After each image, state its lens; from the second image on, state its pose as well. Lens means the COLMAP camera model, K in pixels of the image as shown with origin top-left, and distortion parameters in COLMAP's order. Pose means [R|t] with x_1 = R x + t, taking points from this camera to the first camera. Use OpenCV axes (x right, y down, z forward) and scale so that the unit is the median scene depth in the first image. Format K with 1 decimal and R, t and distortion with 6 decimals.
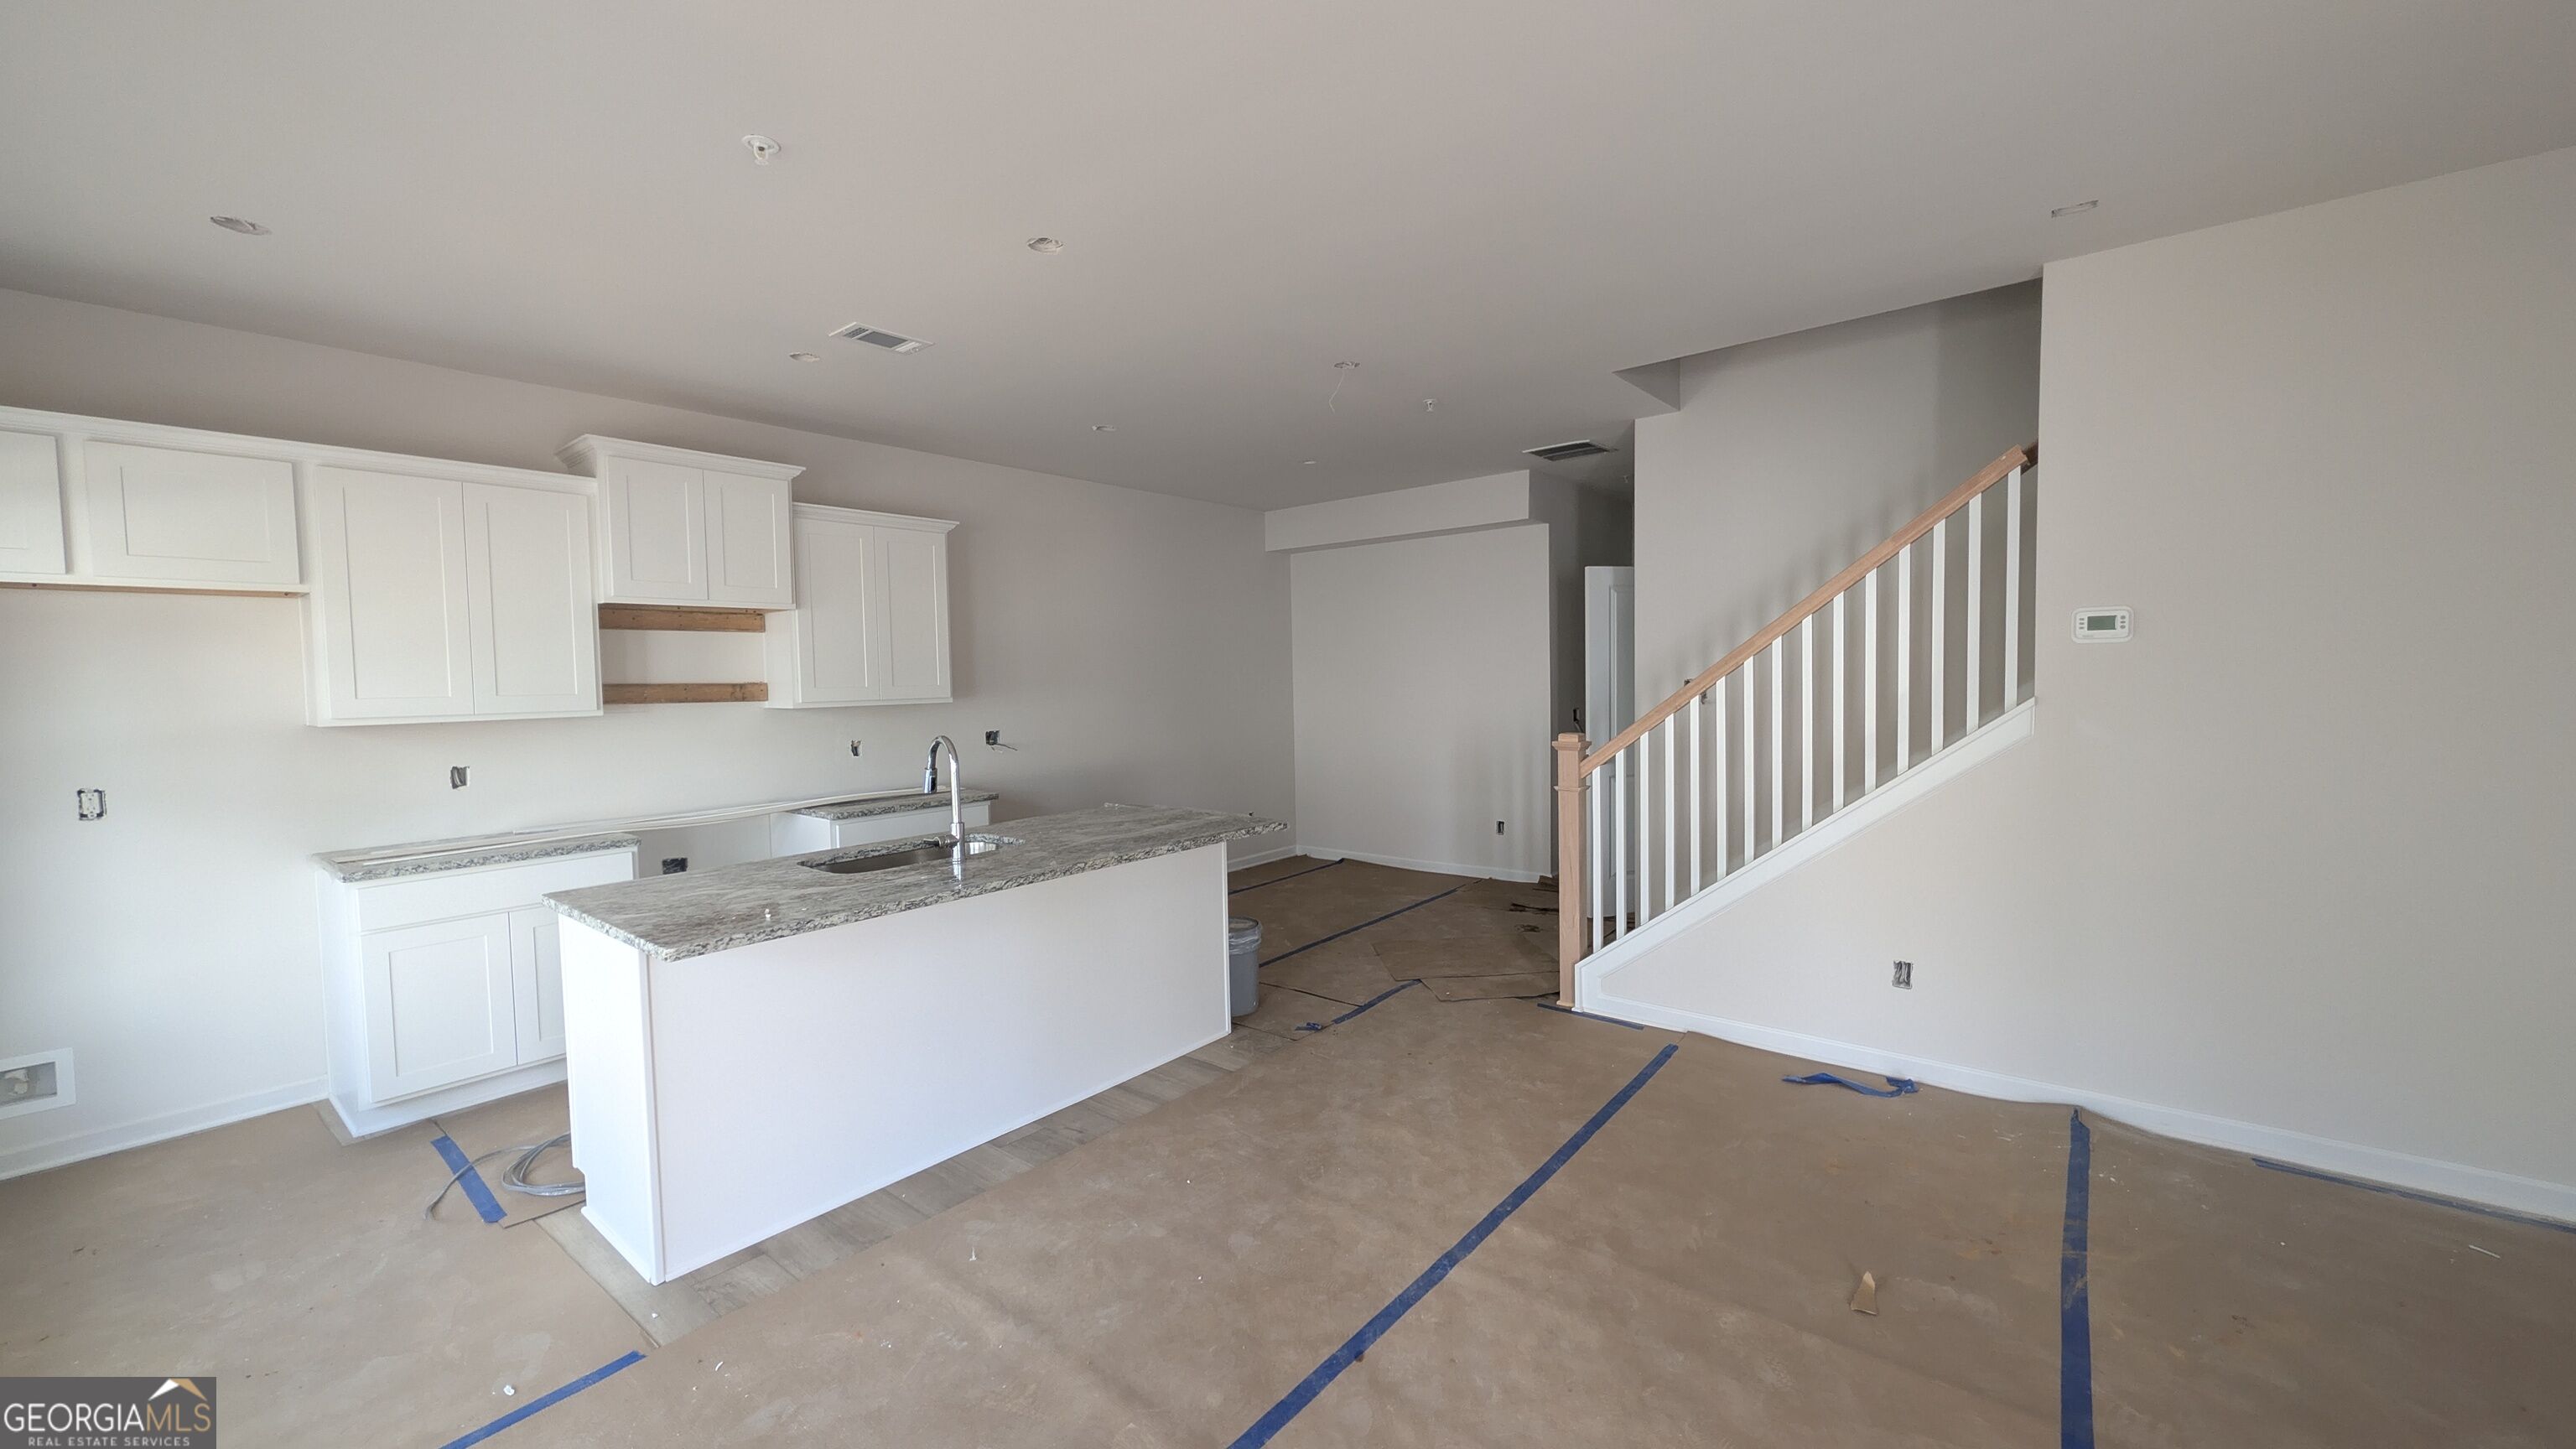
lens RADIAL K [[986.7, 0, 1283.1], [0, 986.7, 722.3], [0, 0, 1]] dist [0.002613, -0.000352]
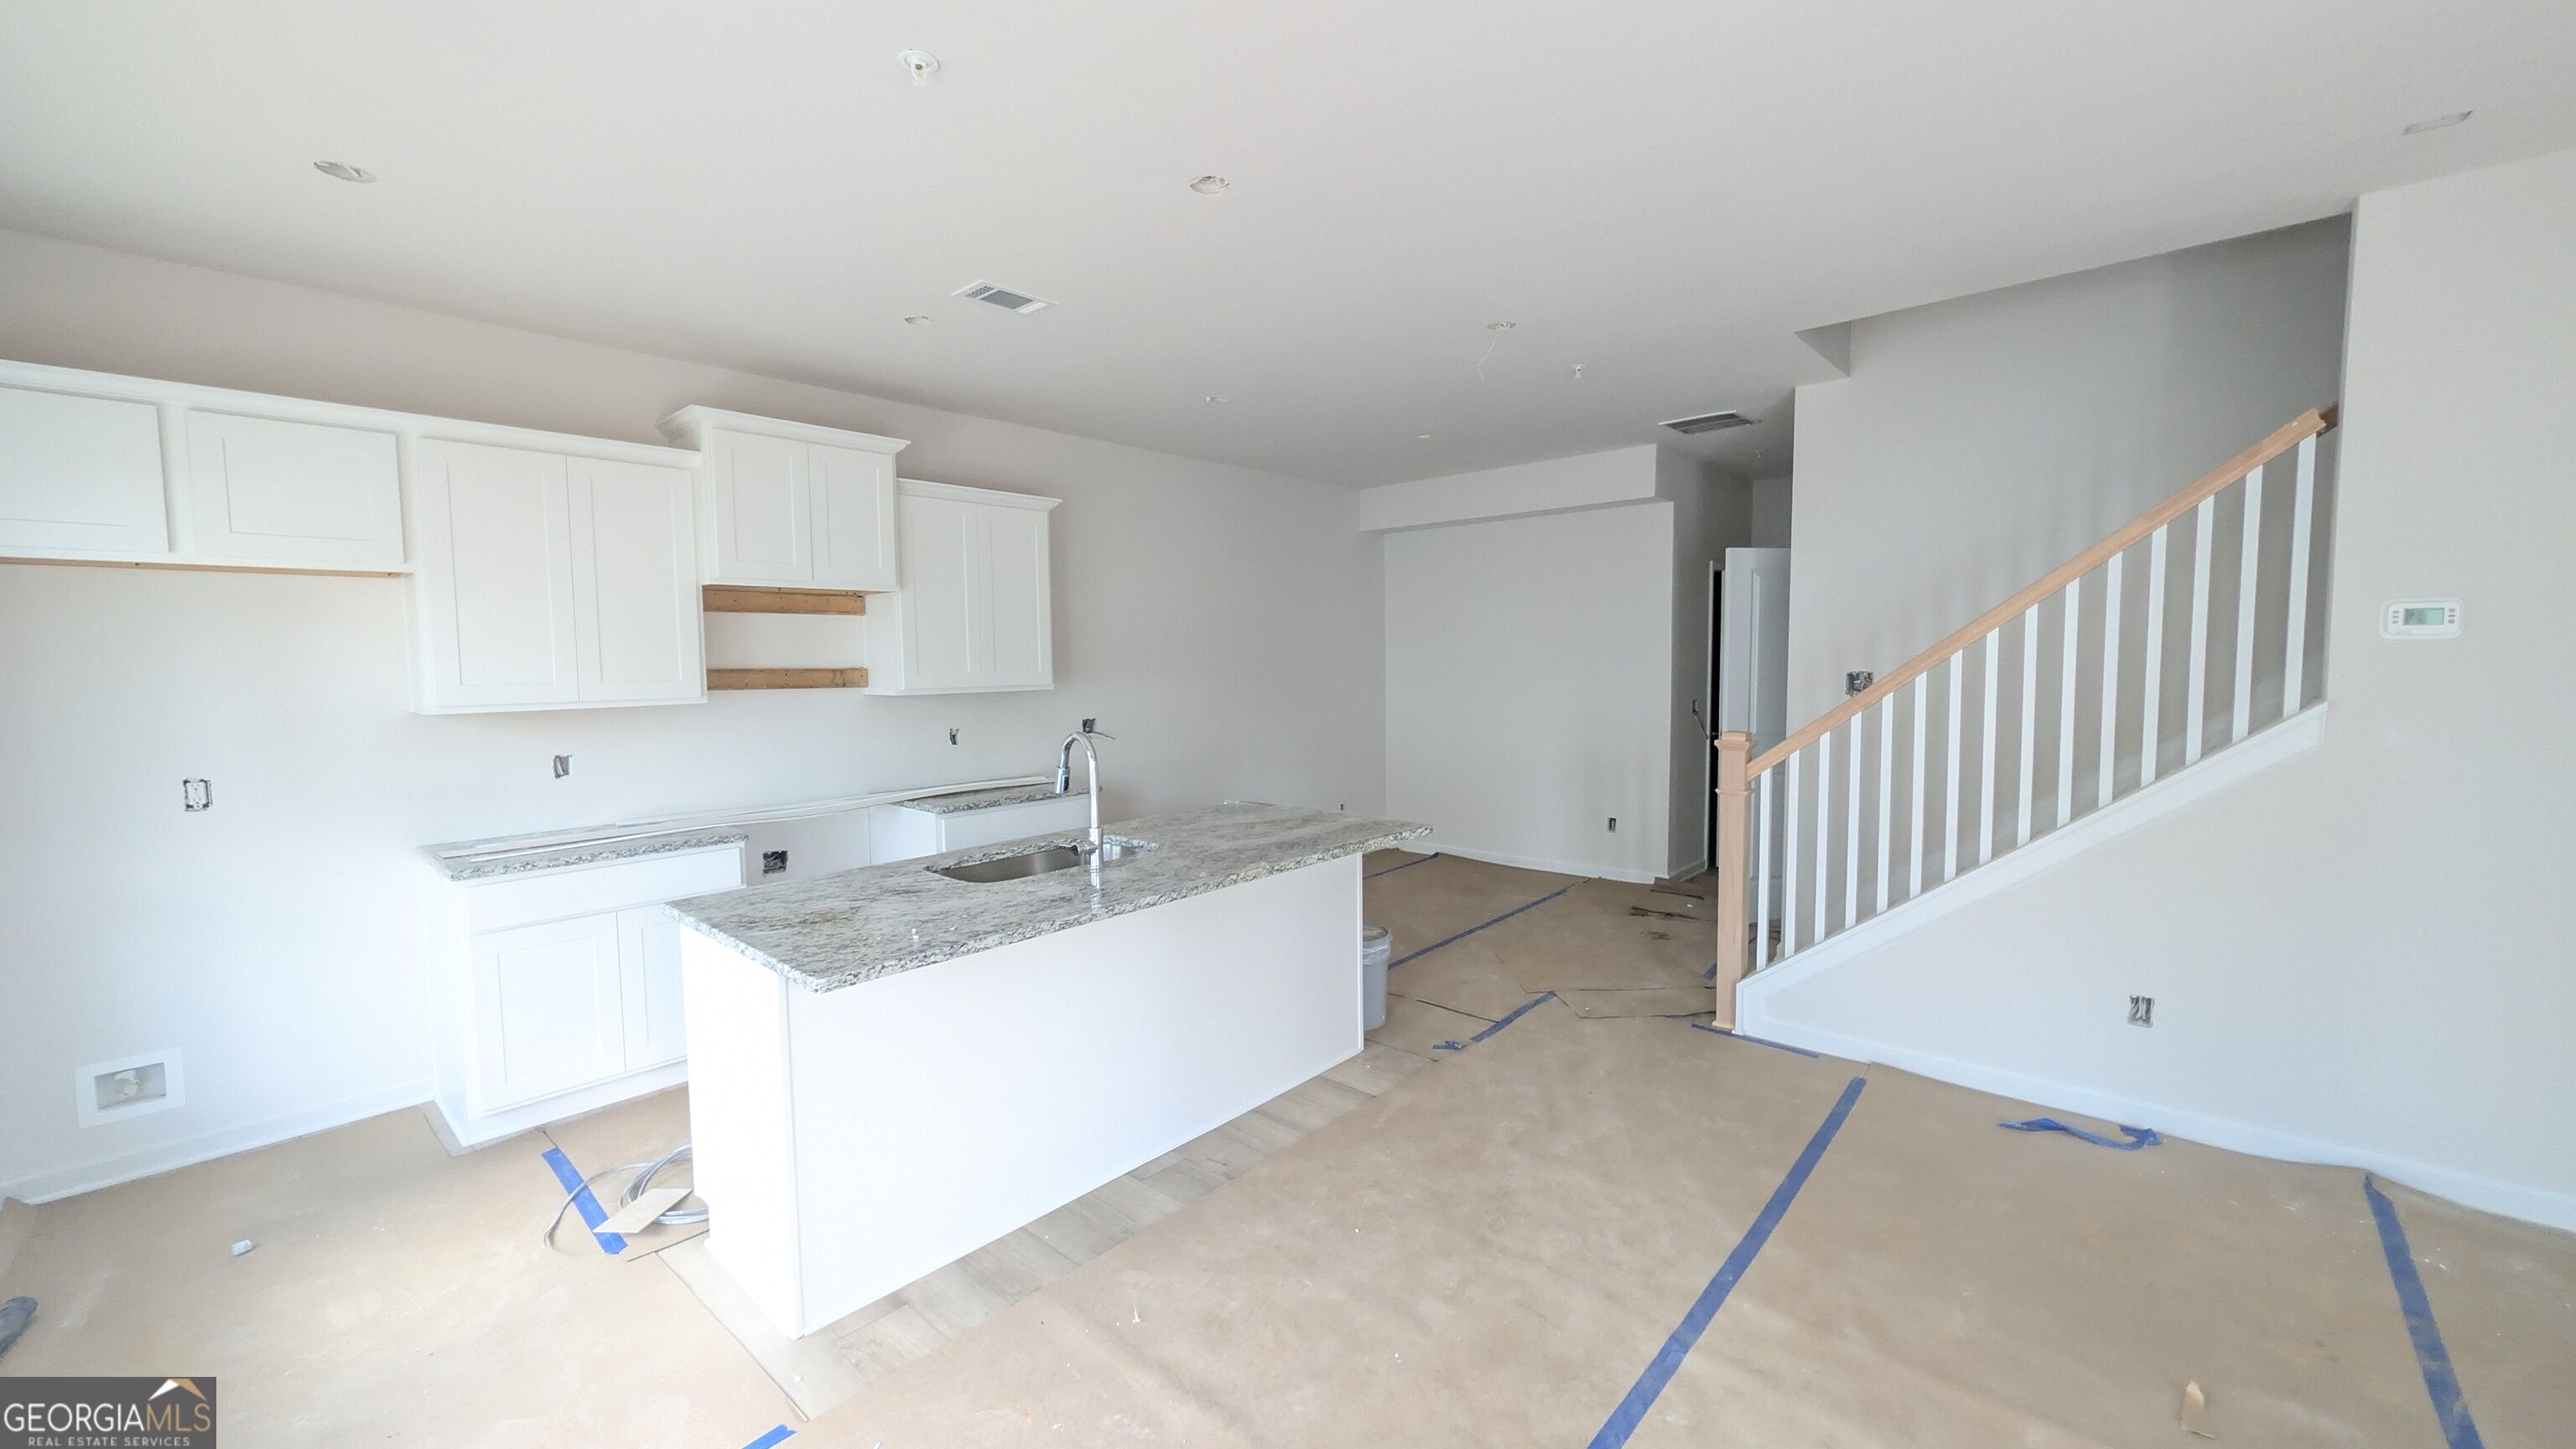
lens RADIAL K [[986.7, 0, 1286.0], [0, 986.7, 721.9], [0, 0, 1]] dist [0.002613, -0.000352]
pose [[0.999033, 0.010056, -0.042794, -0.104247], [-0.009234, 0.999770, 0.019371, -0.013983], [0.042979, -0.018958, 0.998896, 0.084934]]
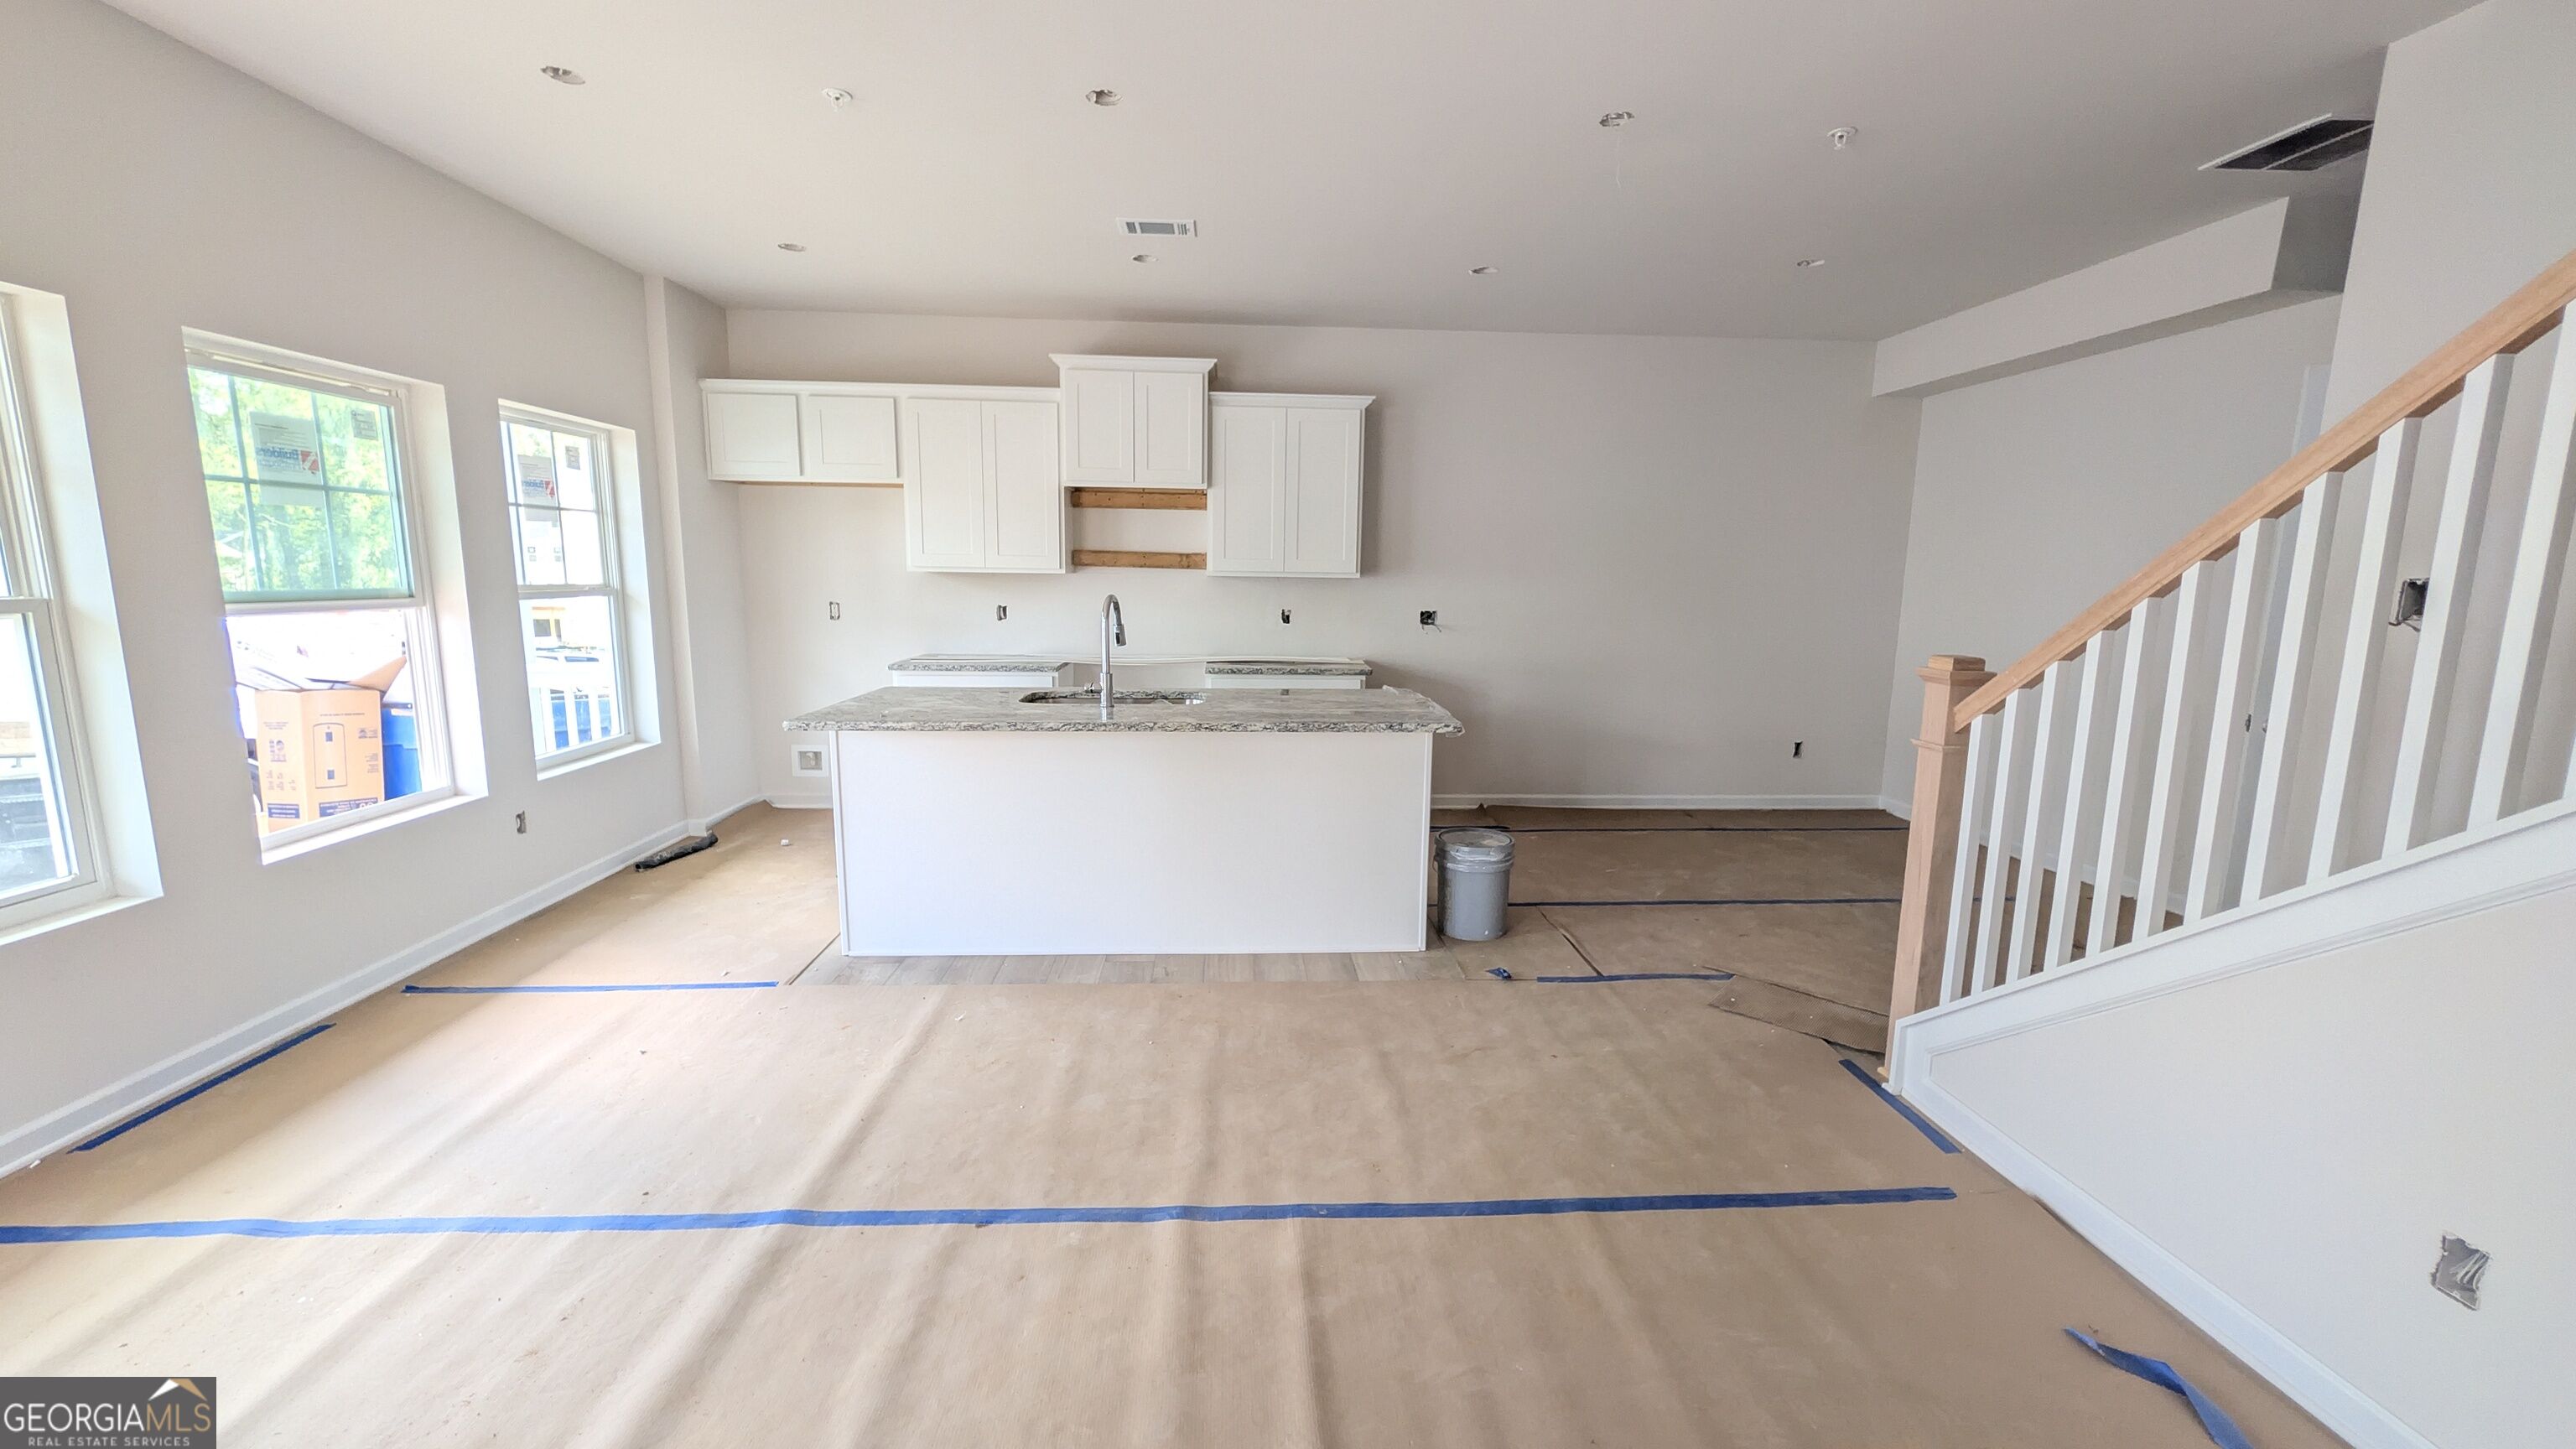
lens RADIAL K [[986.7, 0, 1268.7], [0, 986.7, 727.6], [0, 0, 1]] dist [0.002613, -0.000352]
pose [[0.673803, 0.144320, -0.724681, 0.556322], [-0.063328, 0.988411, 0.137959, -0.002753], [0.736193, -0.047064, 0.675134, 0.343972]]
